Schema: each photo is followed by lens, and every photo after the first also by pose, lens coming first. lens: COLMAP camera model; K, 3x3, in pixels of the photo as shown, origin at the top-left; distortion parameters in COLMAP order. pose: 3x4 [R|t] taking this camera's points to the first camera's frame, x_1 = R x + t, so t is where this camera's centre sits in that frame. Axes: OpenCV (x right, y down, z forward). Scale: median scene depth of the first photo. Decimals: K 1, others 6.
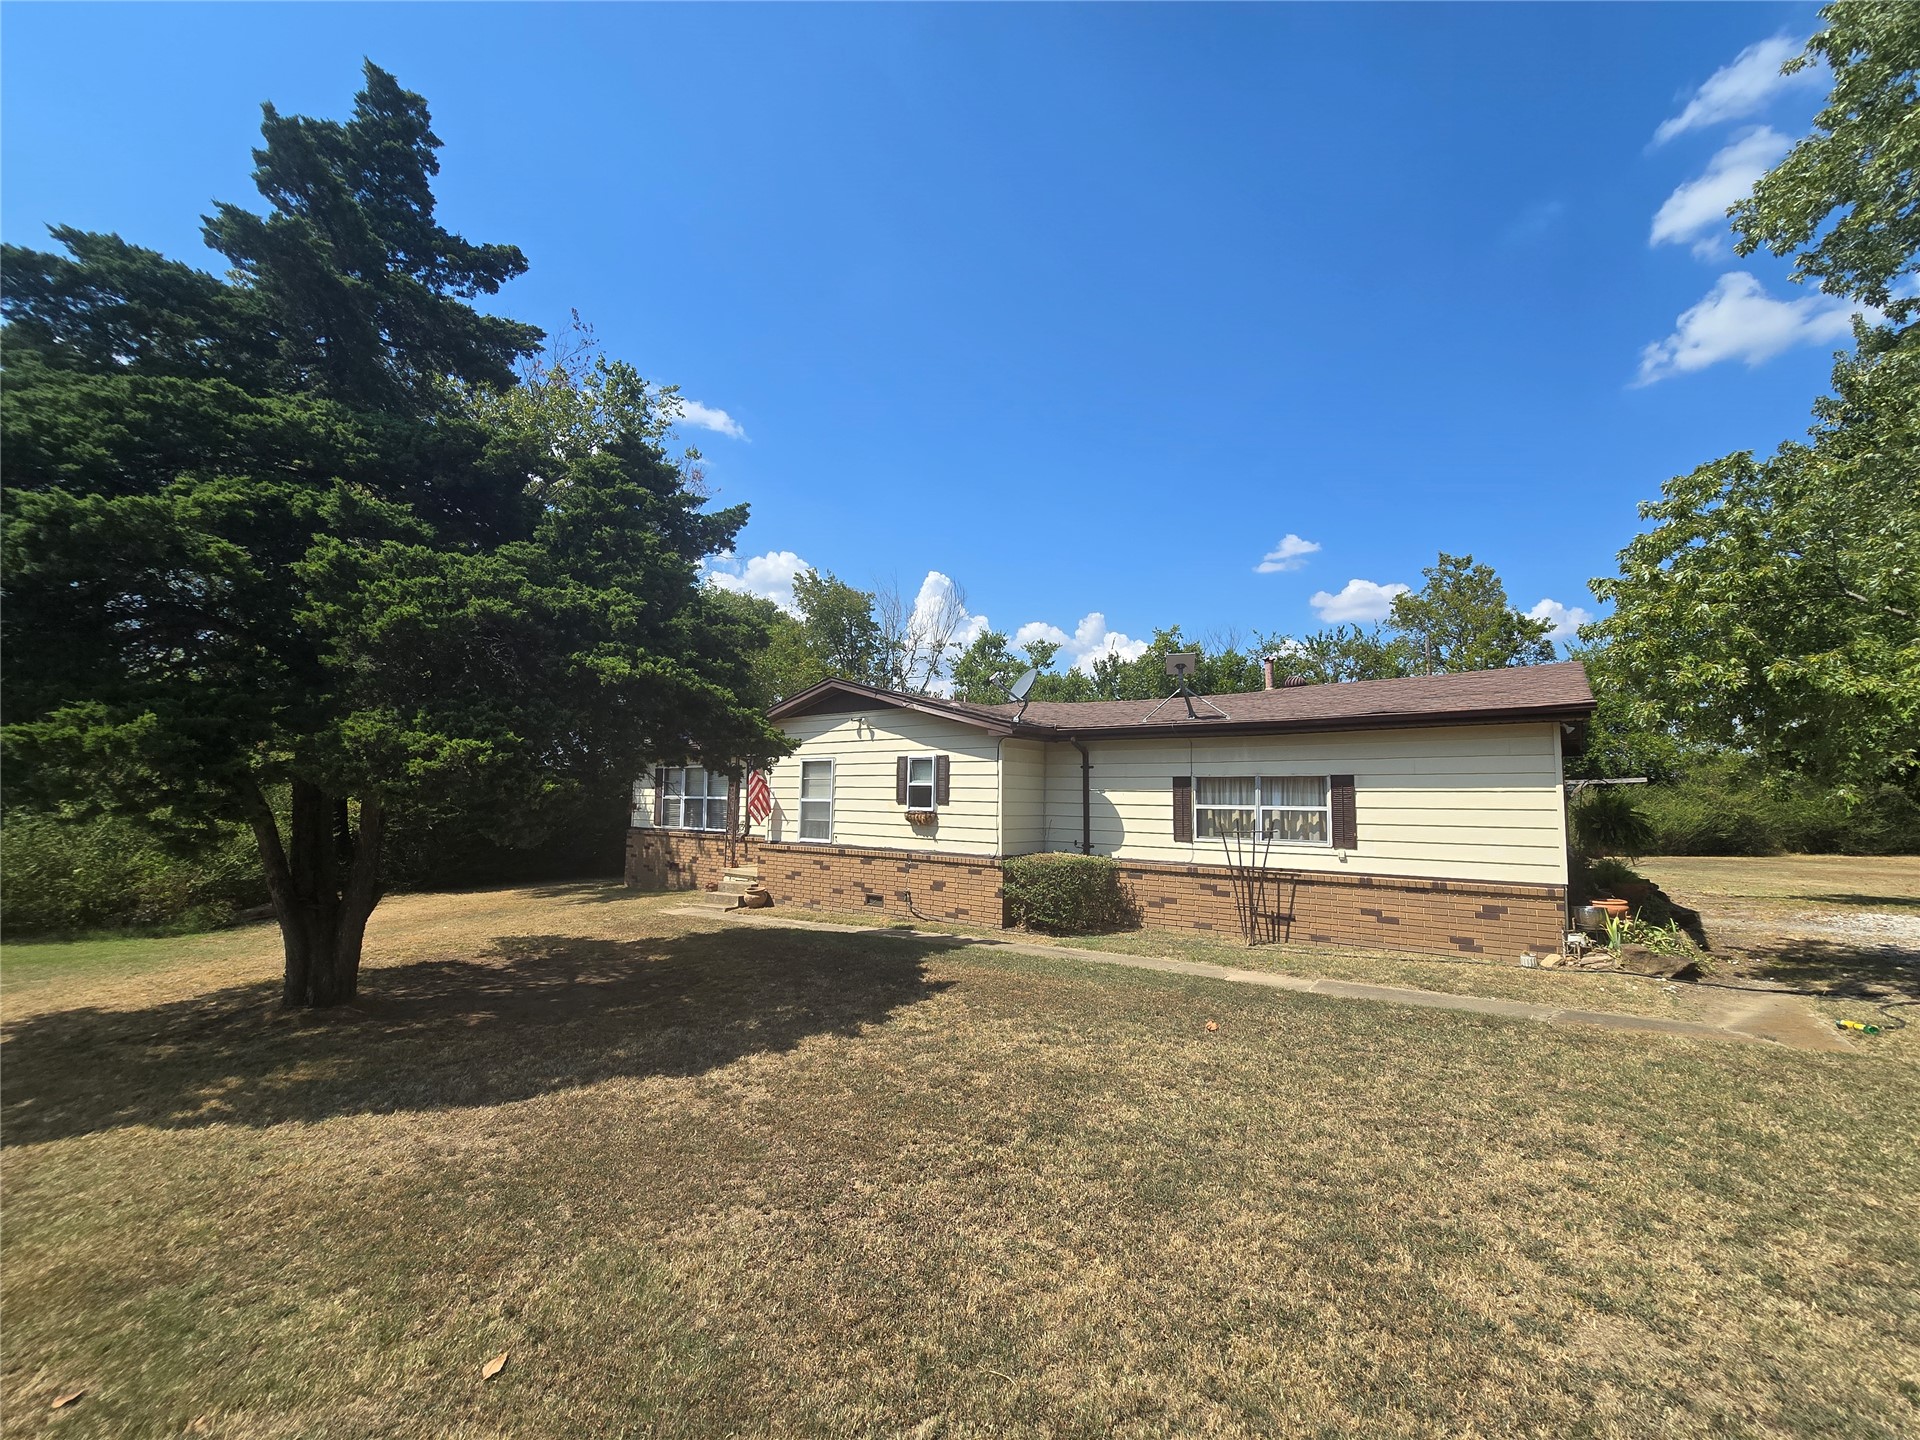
lens RADIAL K [[789.5, 0, 959.9], [0, 789.5, 726.4], [0, 0, 1]] dist [-0.004391, 0.001729]
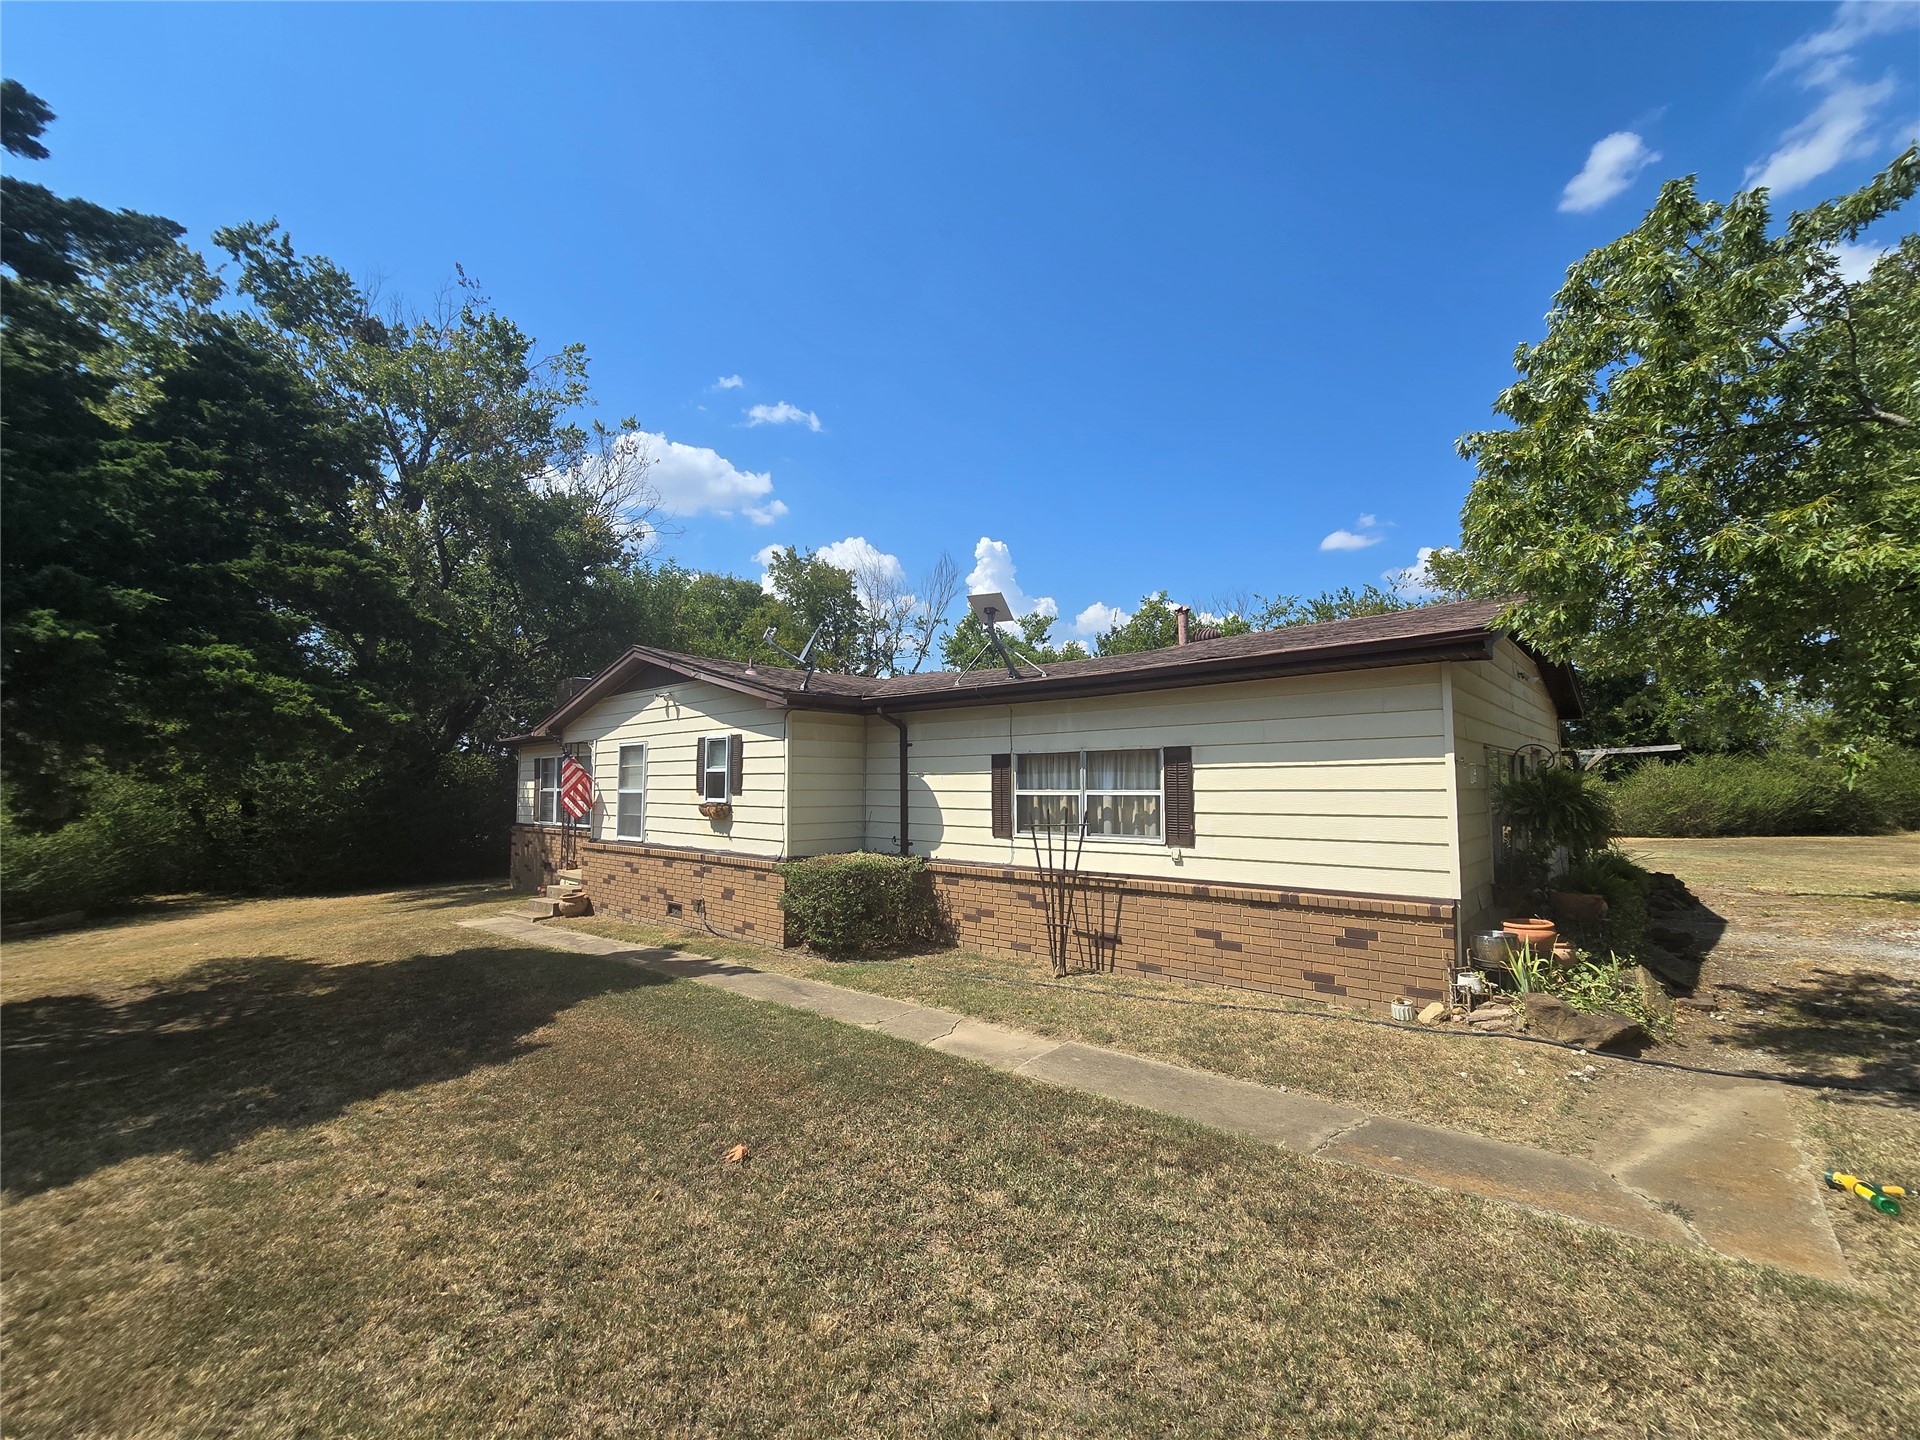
lens RADIAL K [[789.5, 0, 960.1], [0, 789.5, 726.3], [0, 0, 1]] dist [-0.004391, 0.001729]
pose [[0.996834, -0.023618, -0.075919, 0.311481], [0.024947, 0.999551, 0.016610, 0.023242], [0.075492, -0.018452, 0.996976, 0.230378]]
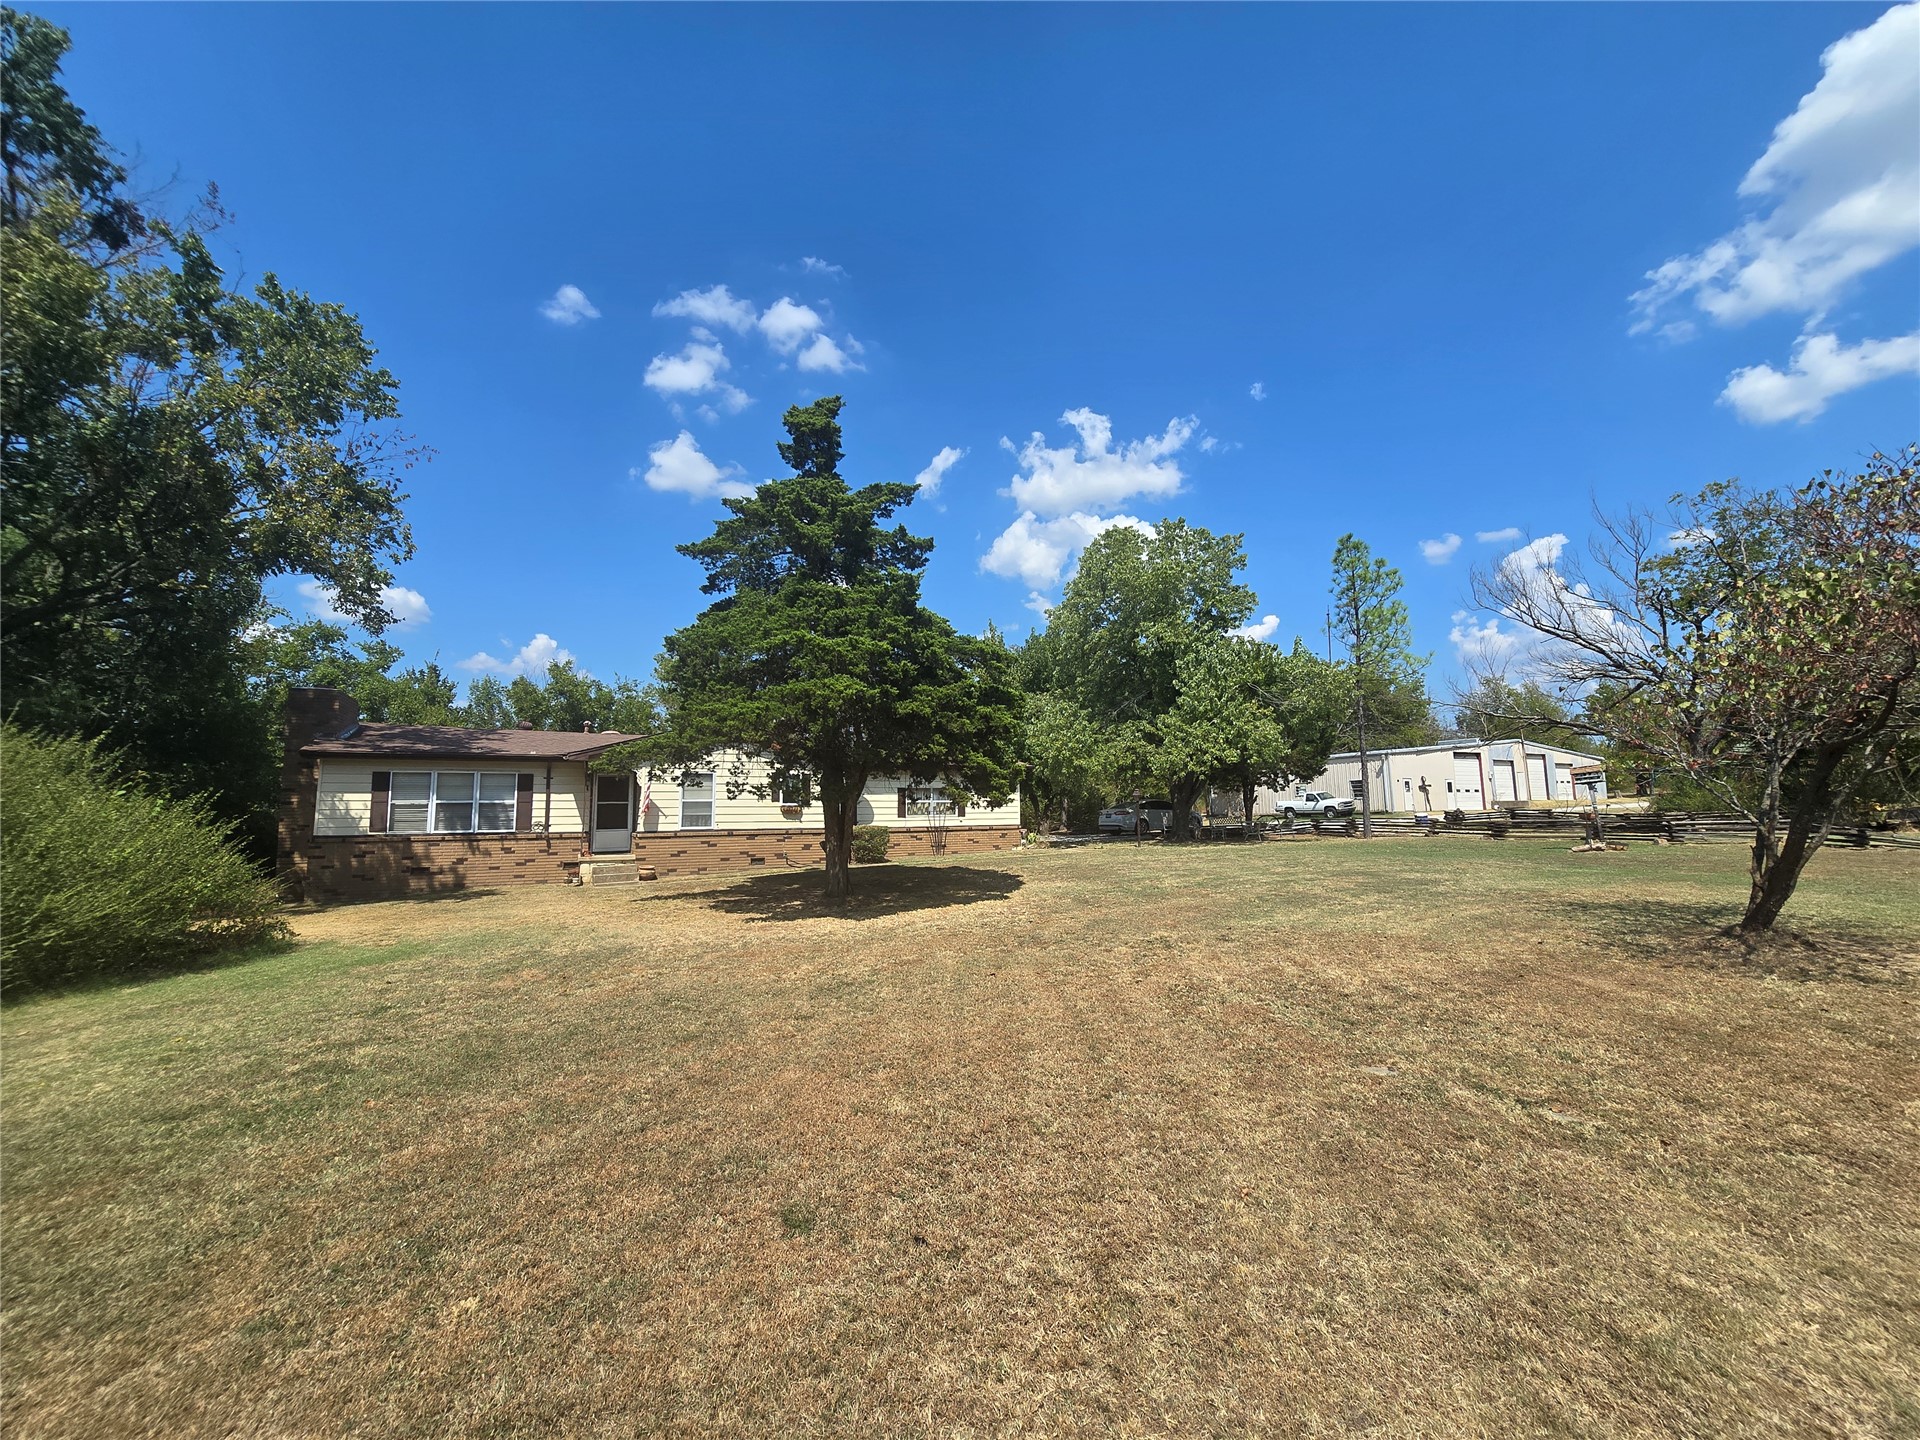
lens RADIAL K [[789.5, 0, 957.8], [0, 789.5, 724.0], [0, 0, 1]] dist [-0.004391, 0.001729]
pose [[0.416613, 0.088168, 0.904798, -1.704421], [-0.065232, 0.995619, -0.066982, 0.025059], [-0.906740, -0.031116, 0.420540, -0.056542]]
